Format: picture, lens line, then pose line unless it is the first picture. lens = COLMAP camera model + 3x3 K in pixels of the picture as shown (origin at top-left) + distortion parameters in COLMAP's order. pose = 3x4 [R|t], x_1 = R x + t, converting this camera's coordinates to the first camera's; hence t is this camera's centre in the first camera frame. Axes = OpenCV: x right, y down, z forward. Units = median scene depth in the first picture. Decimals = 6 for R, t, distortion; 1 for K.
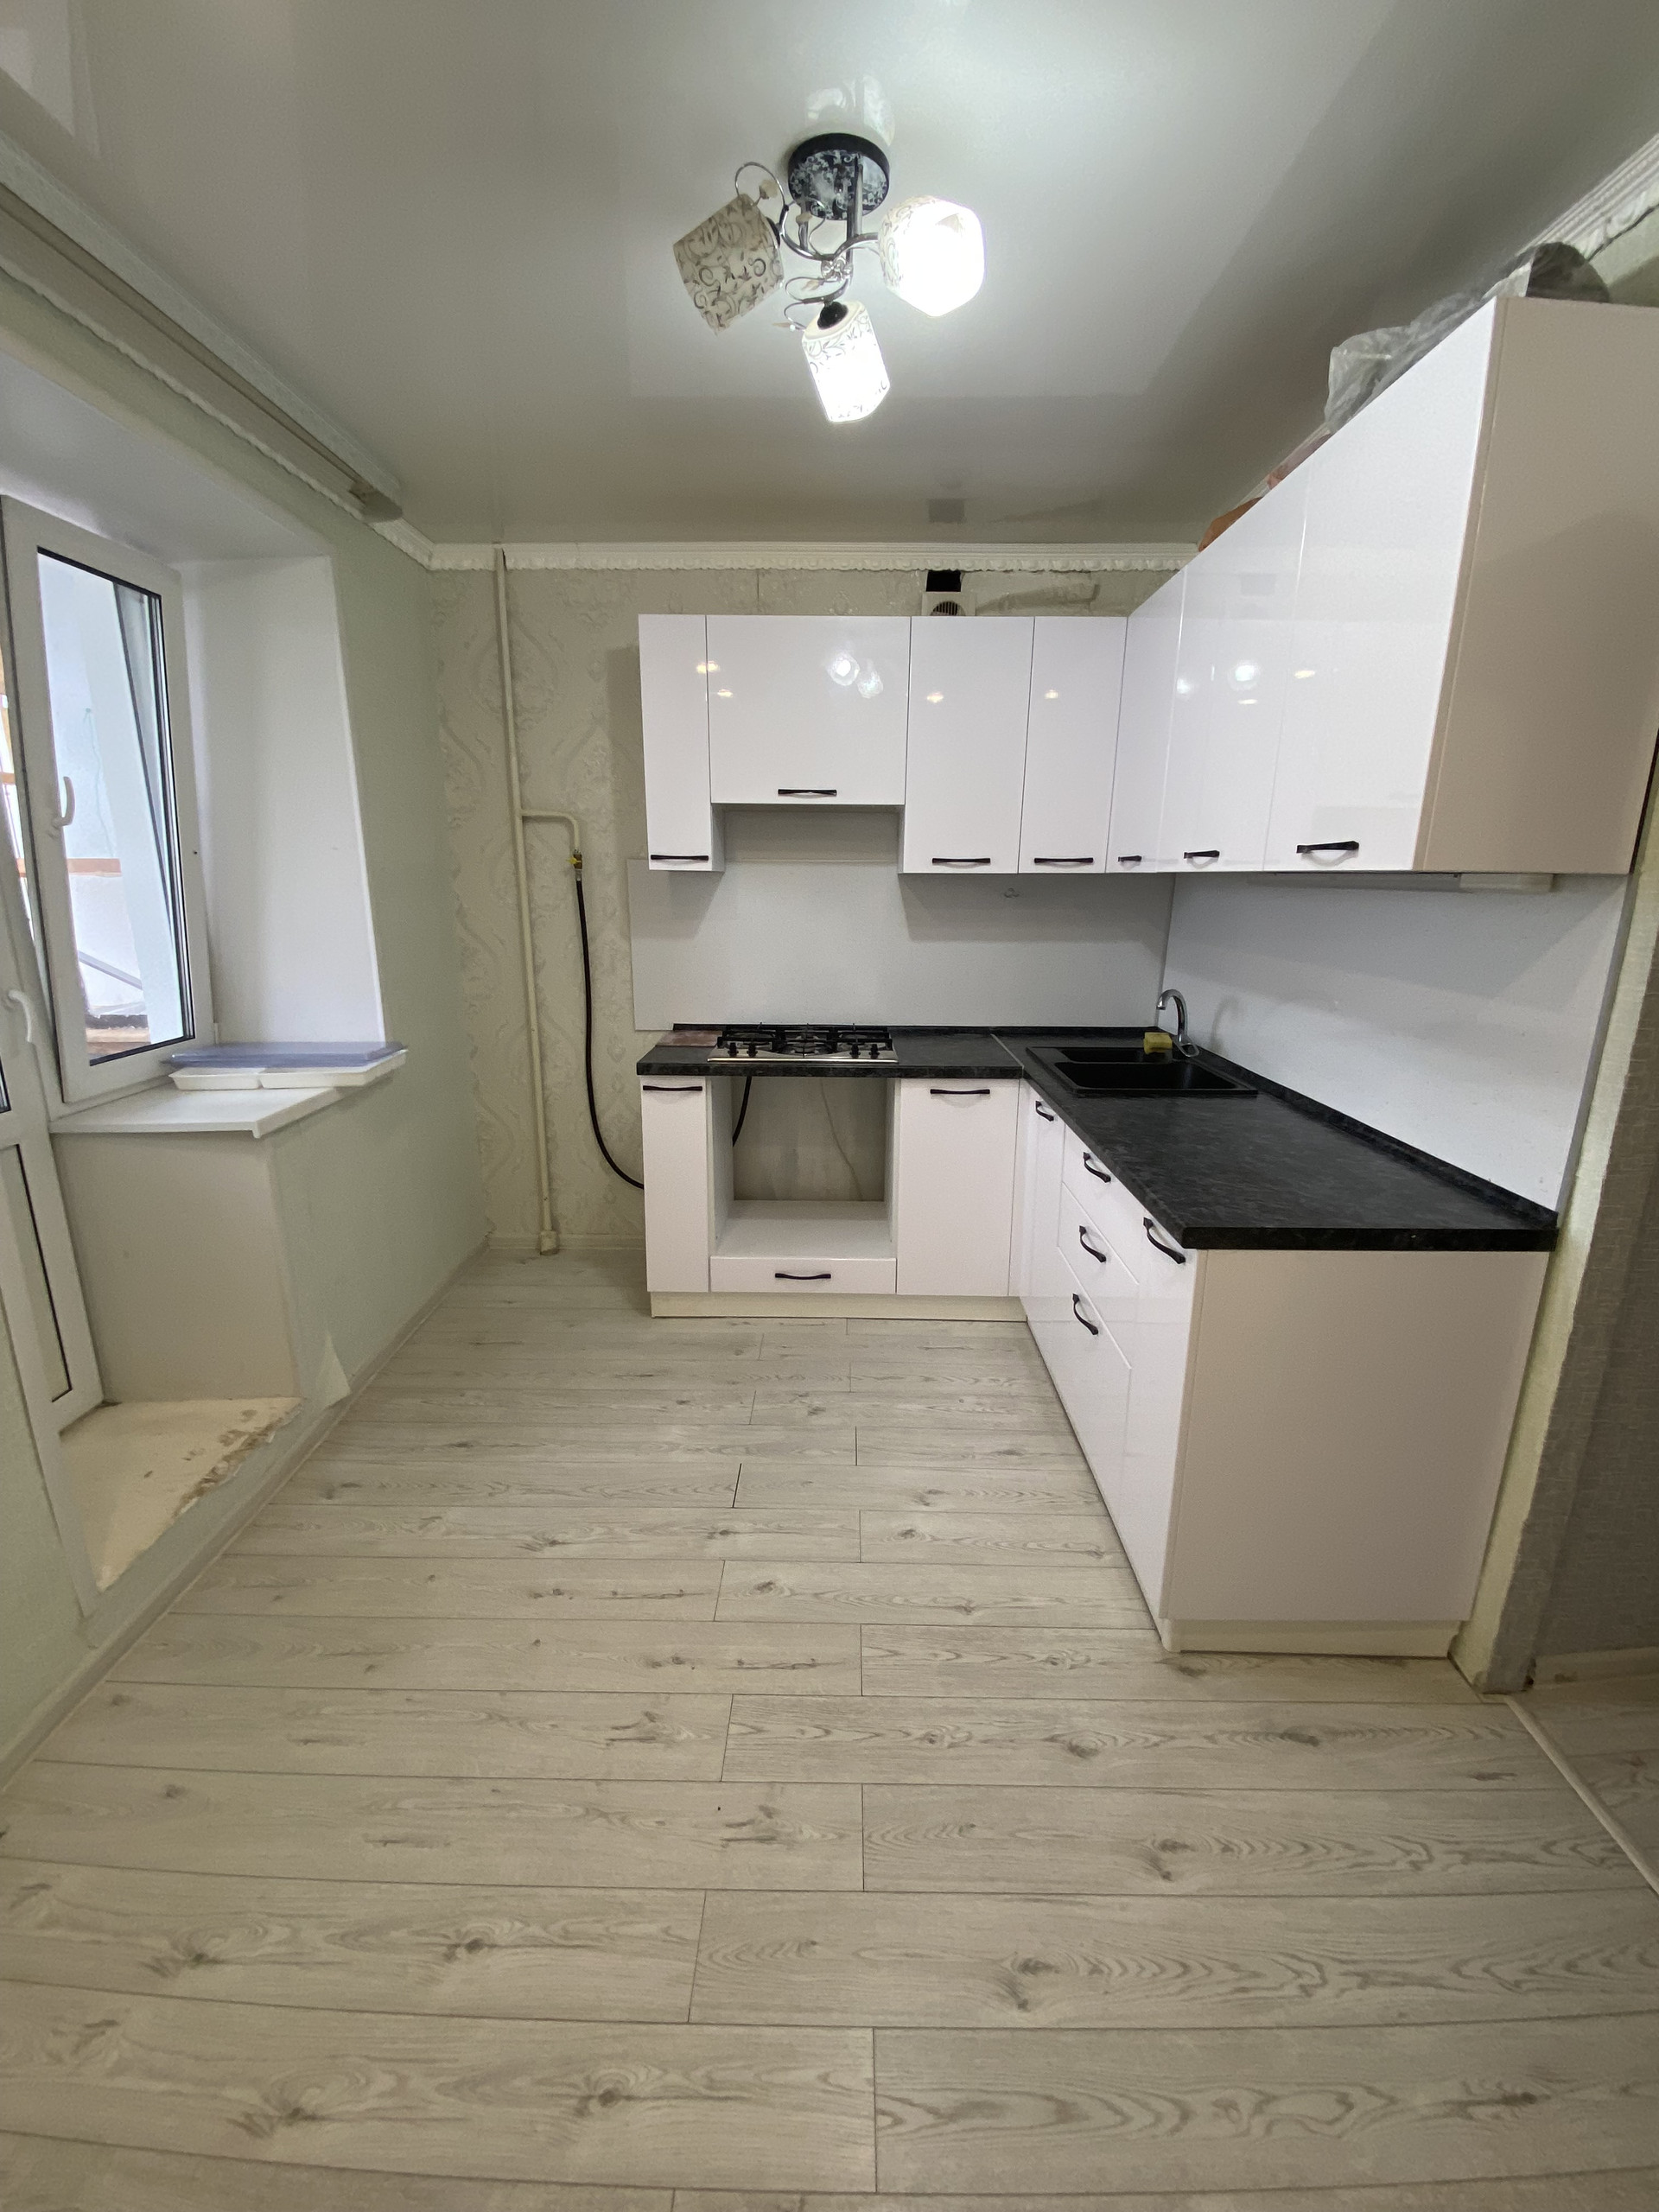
lens RADIAL K [[894.6, 0, 832.2], [0, 894.6, 1102.5], [0, 0, 1]] dist [0.032379, -0.025175]
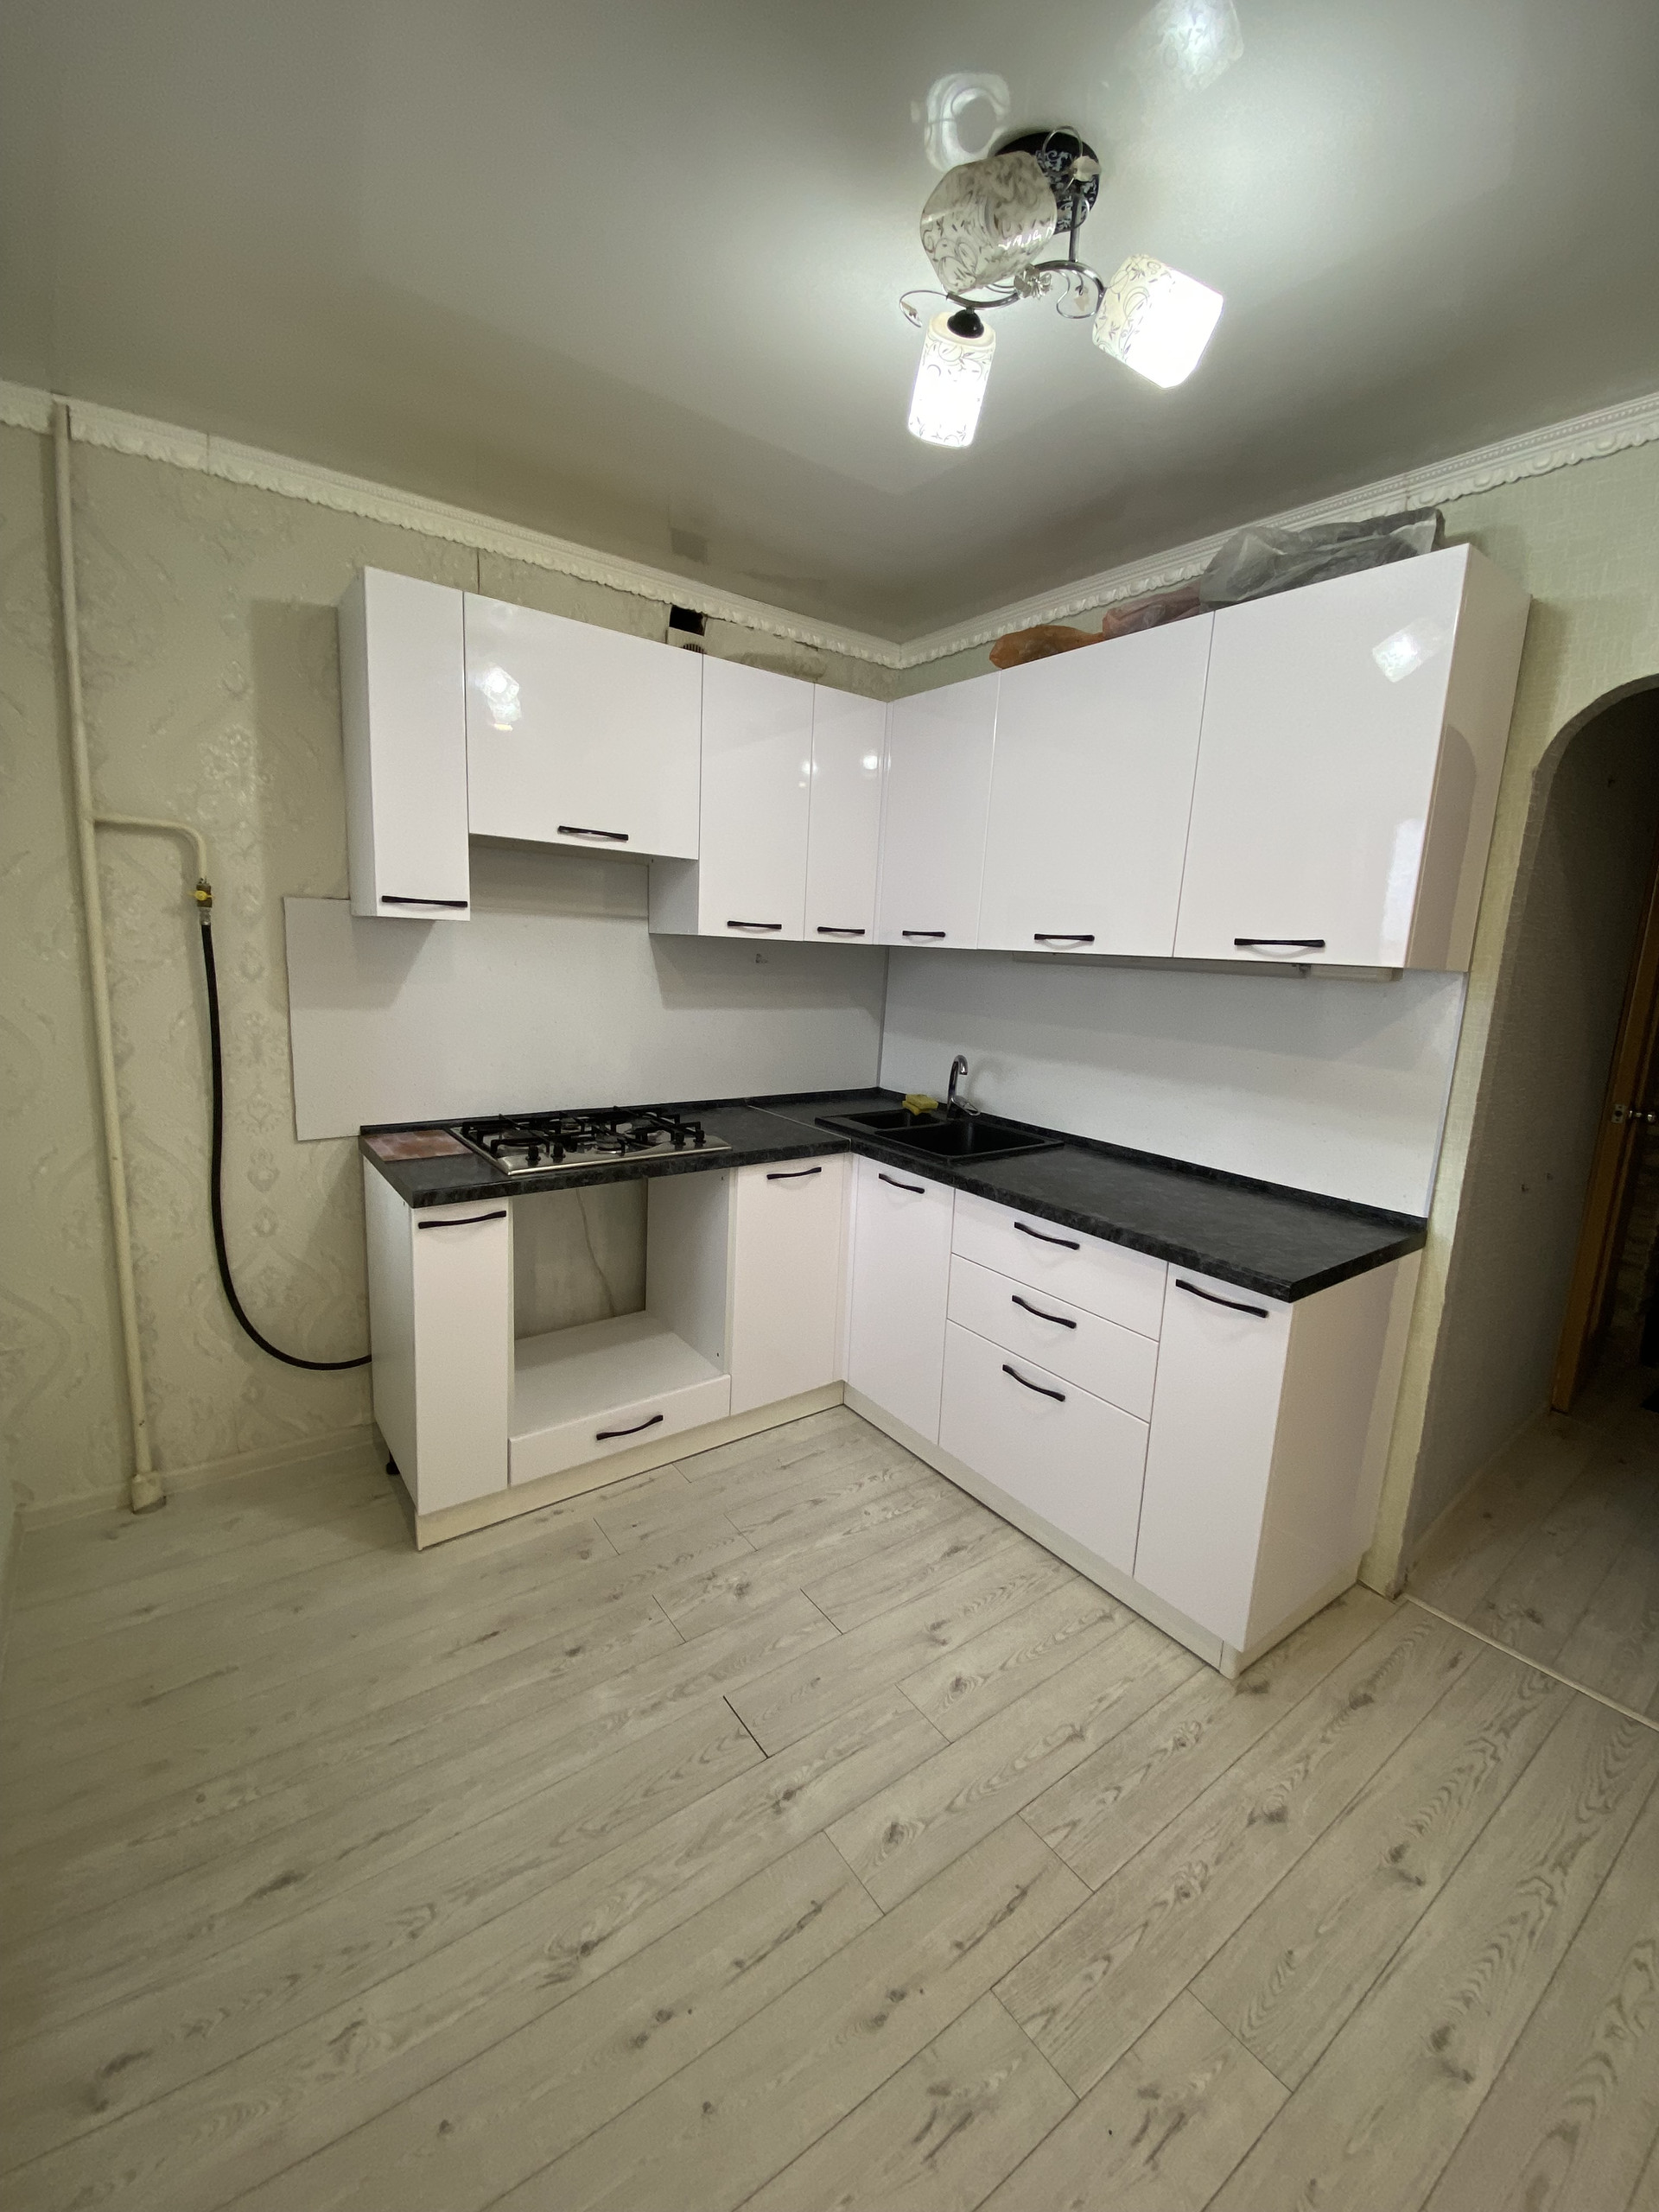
lens RADIAL K [[897.5, 0, 833.5], [0, 897.5, 1102.8], [0, 0, 1]] dist [0.019954, -0.019191]
pose [[0.793265, -0.075388, 0.604192, -0.441453], [0.107938, 0.994000, -0.017690, -0.076201], [-0.599233, 0.079248, 0.796643, 0.281203]]
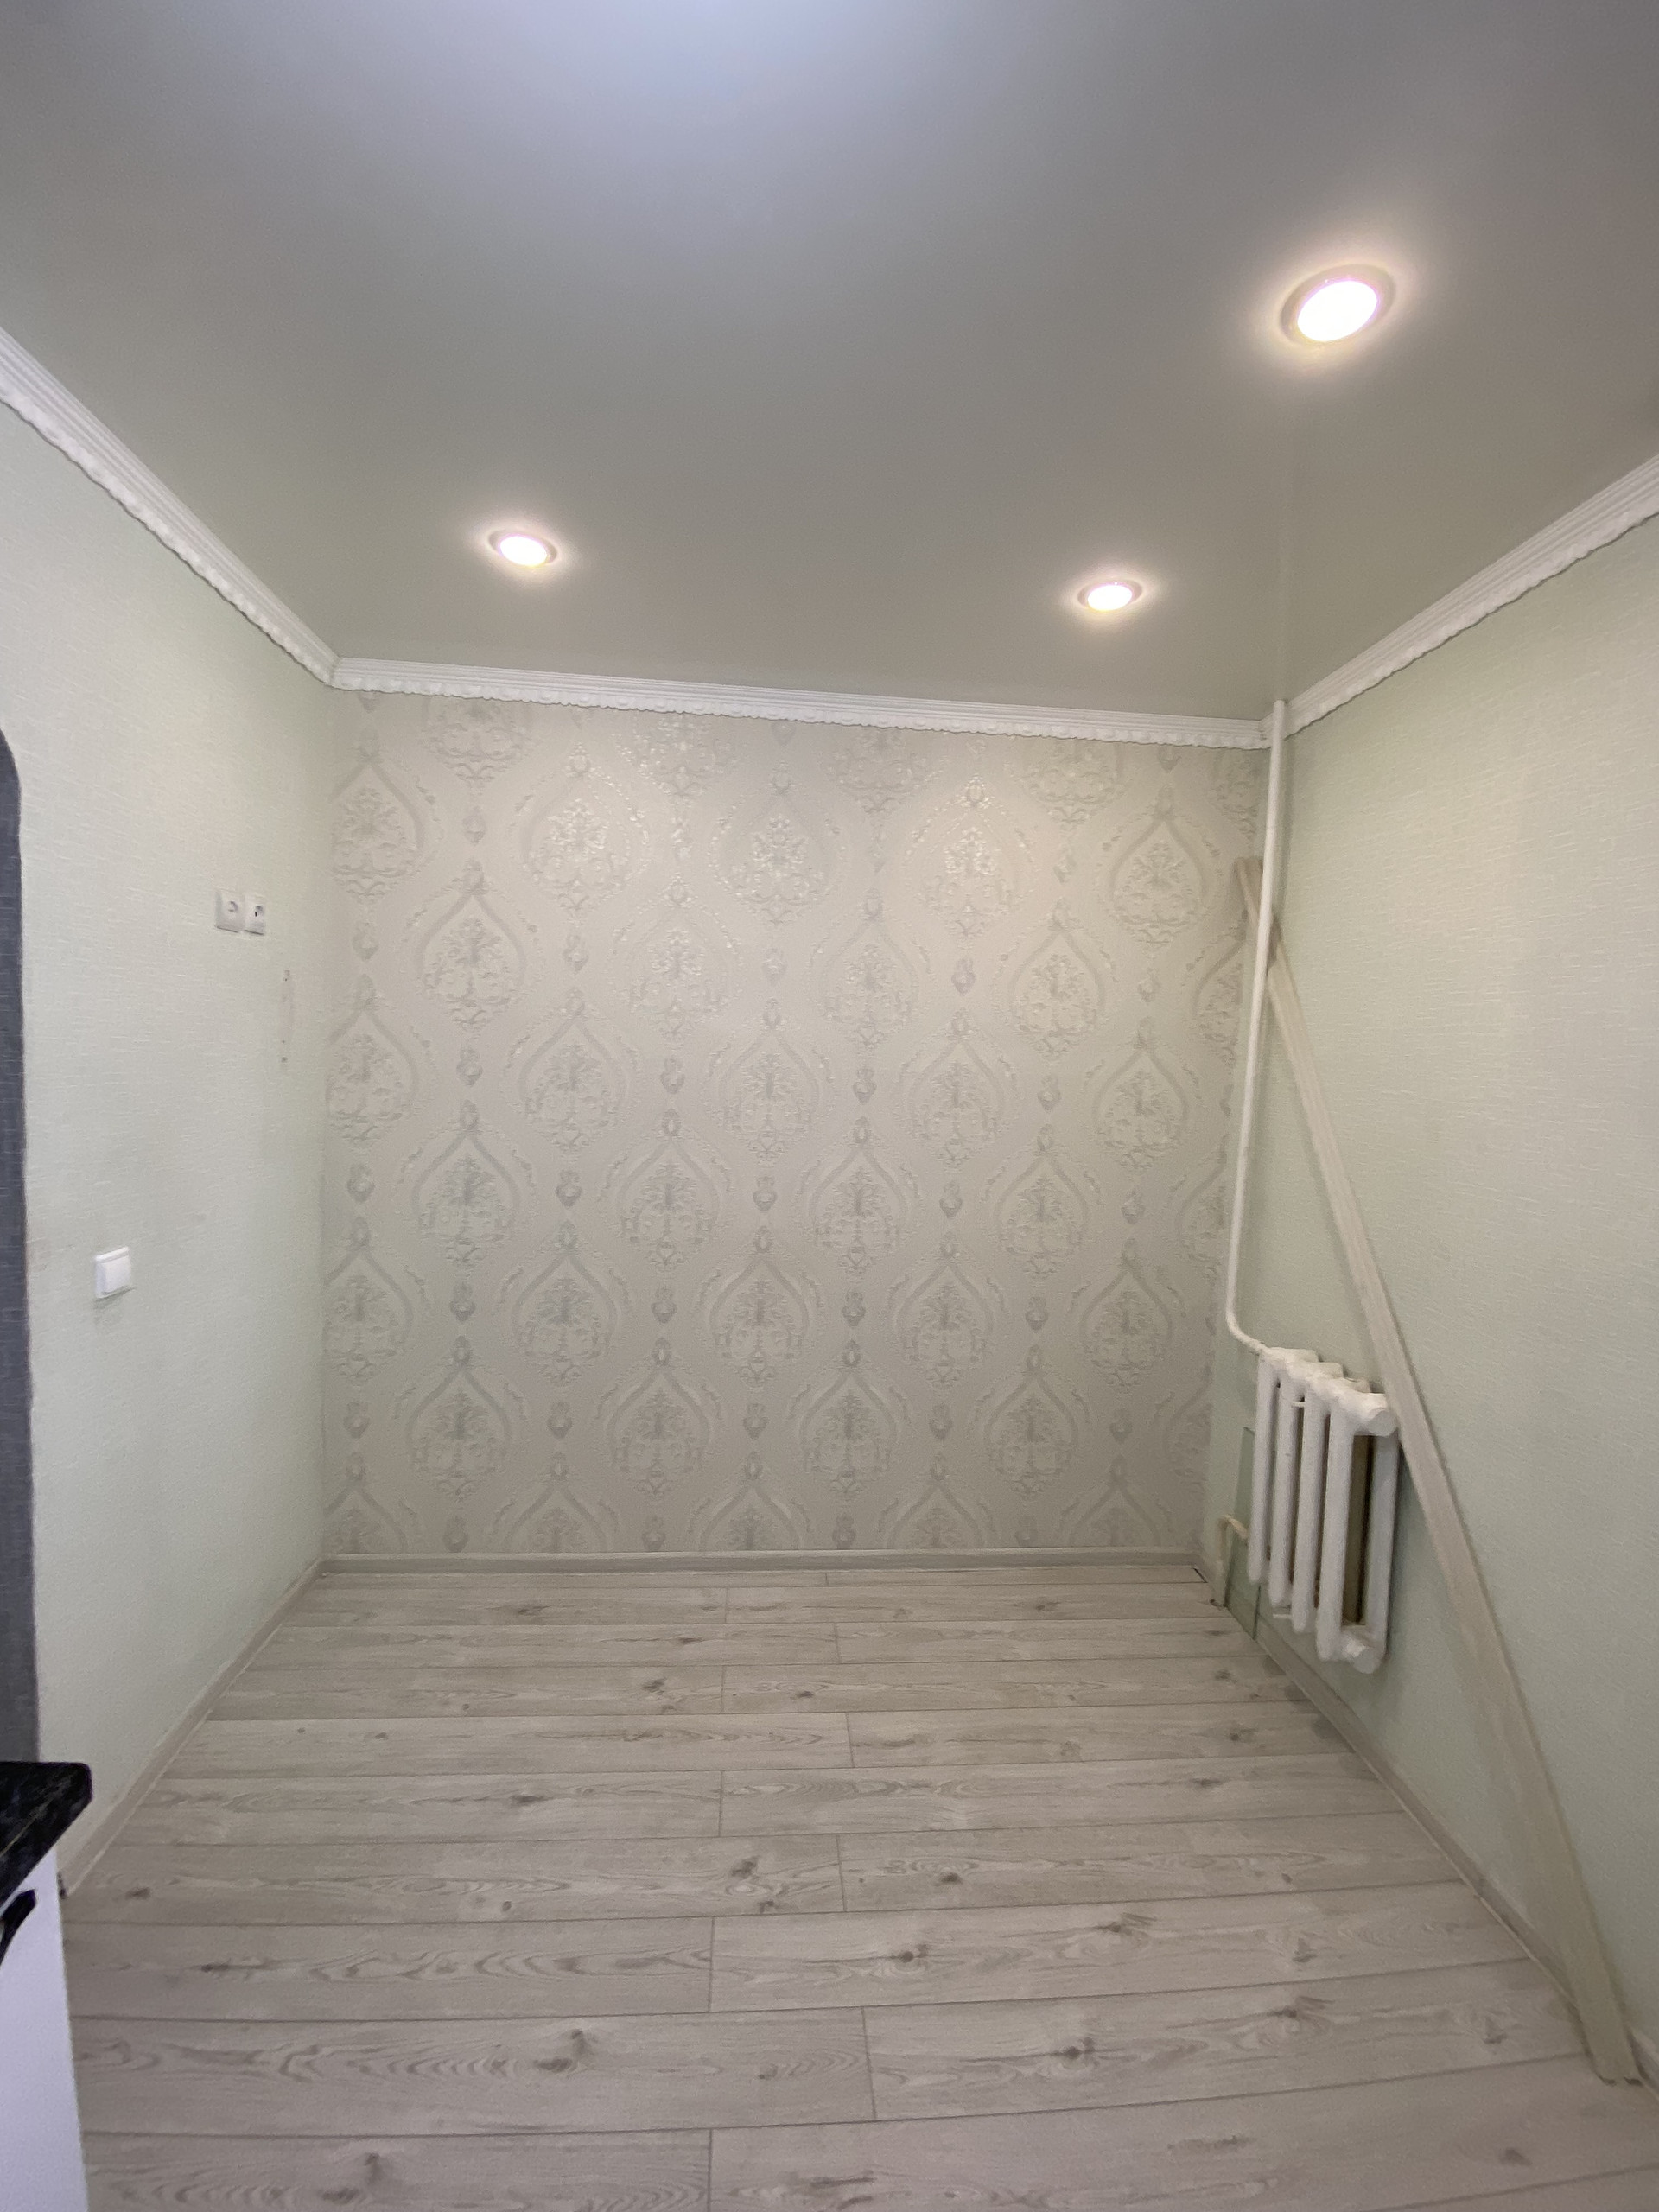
lens RADIAL K [[888.9, 0, 837.8], [0, 888.9, 1101.0], [0, 0, 1]] dist [-0.000069, -0.012249]
pose [[-0.993052, -0.043396, -0.109385, 0.027872], [-0.073786, 0.953722, 0.291497, -0.244369], [0.091673, 0.297543, -0.950297, 0.879616]]
